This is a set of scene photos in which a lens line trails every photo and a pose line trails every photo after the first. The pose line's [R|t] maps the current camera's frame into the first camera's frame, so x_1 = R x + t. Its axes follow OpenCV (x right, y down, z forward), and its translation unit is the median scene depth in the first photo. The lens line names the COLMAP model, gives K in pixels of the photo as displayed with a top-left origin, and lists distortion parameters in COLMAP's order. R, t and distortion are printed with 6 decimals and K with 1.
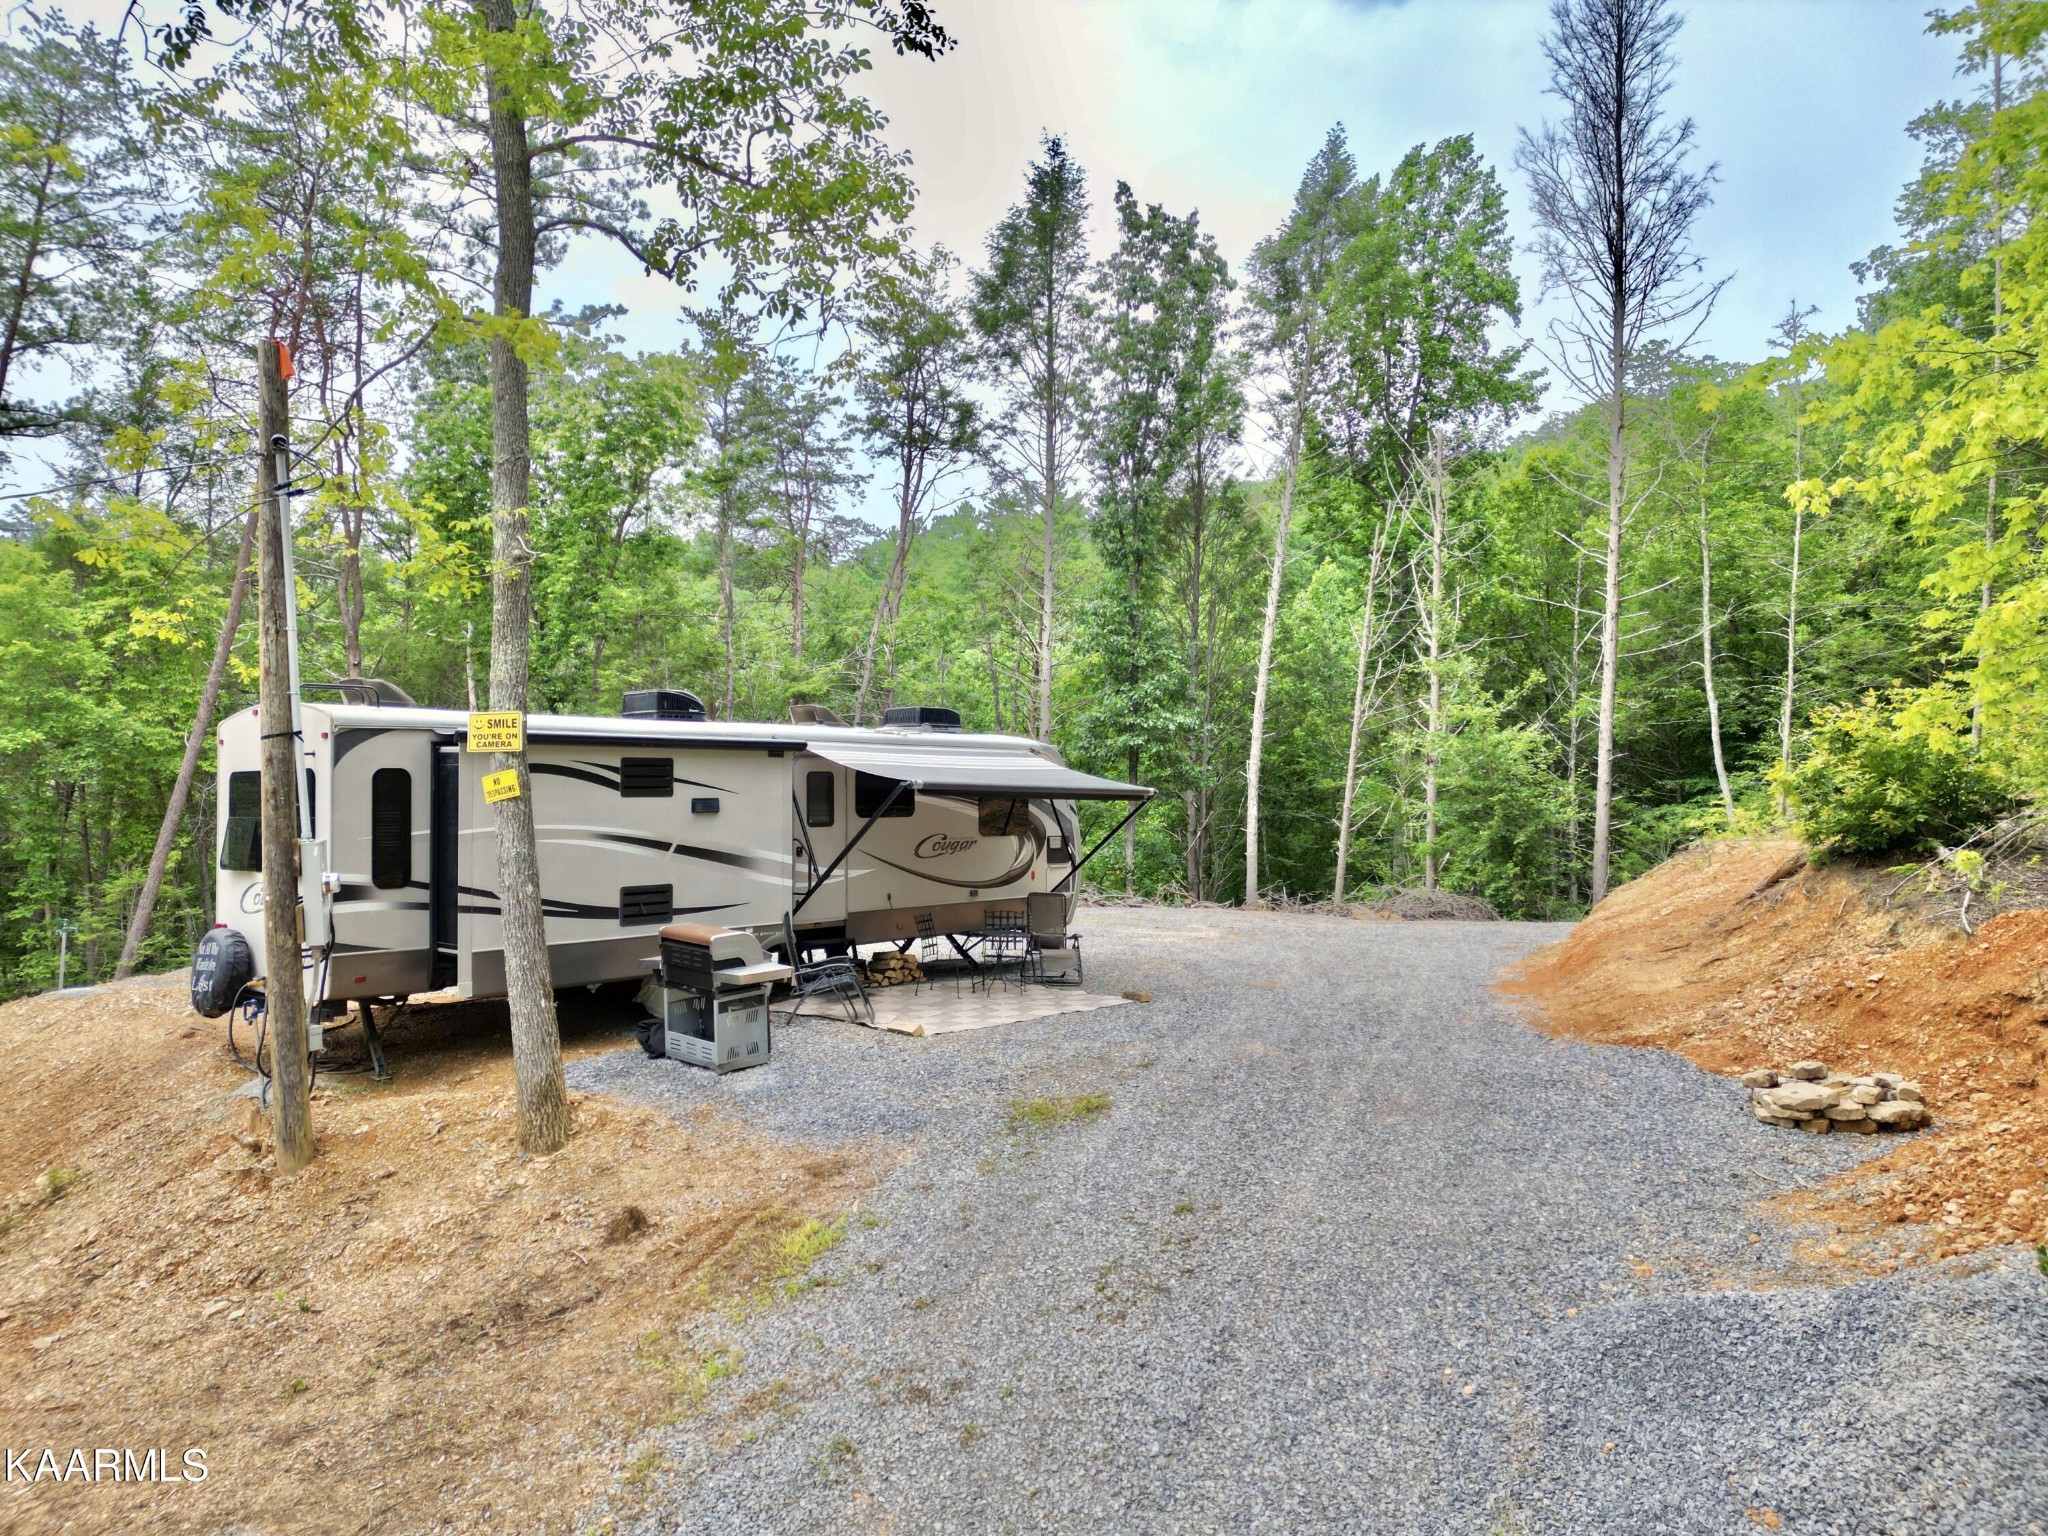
lens RADIAL K [[1449.8, 0, 1024.0], [0, 1449.8, 768.0], [0, 0, 1]] dist [0.111214, -0.115997]
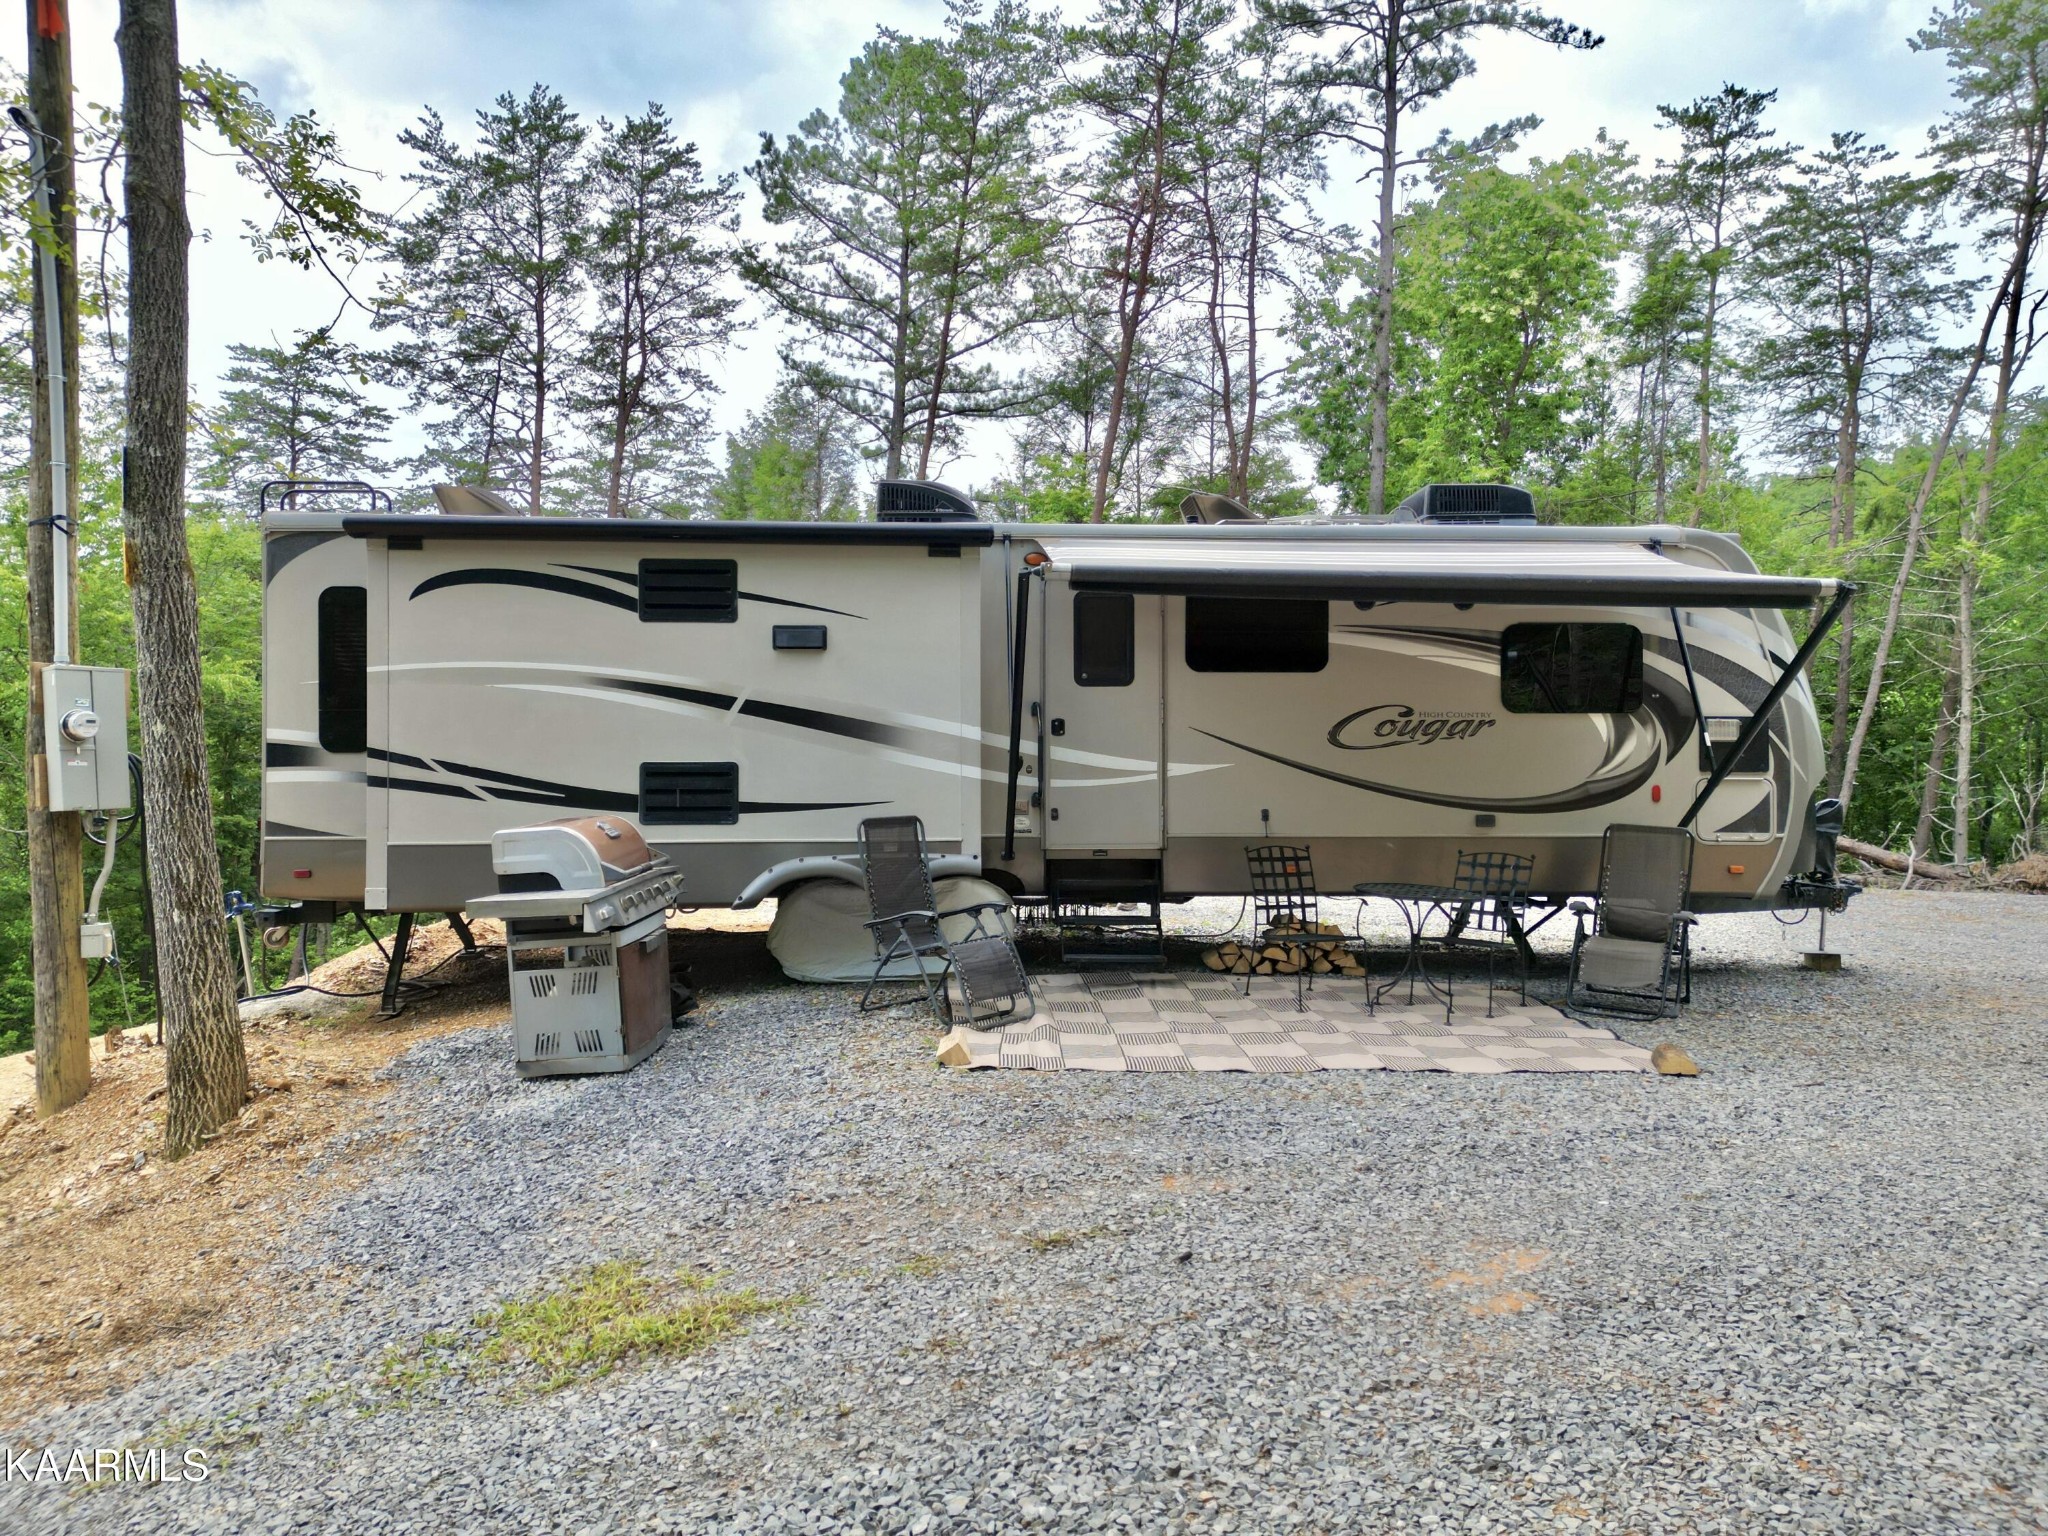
lens RADIAL K [[1449.8, 0, 1024.0], [0, 1449.8, 768.0], [0, 0, 1]] dist [0.111214, -0.115997]
pose [[0.706708, 0.002016, -0.707503, 0.243087], [0.010592, 0.999854, 0.013429, 0.063702], [0.707426, -0.016984, 0.706583, 0.553008]]
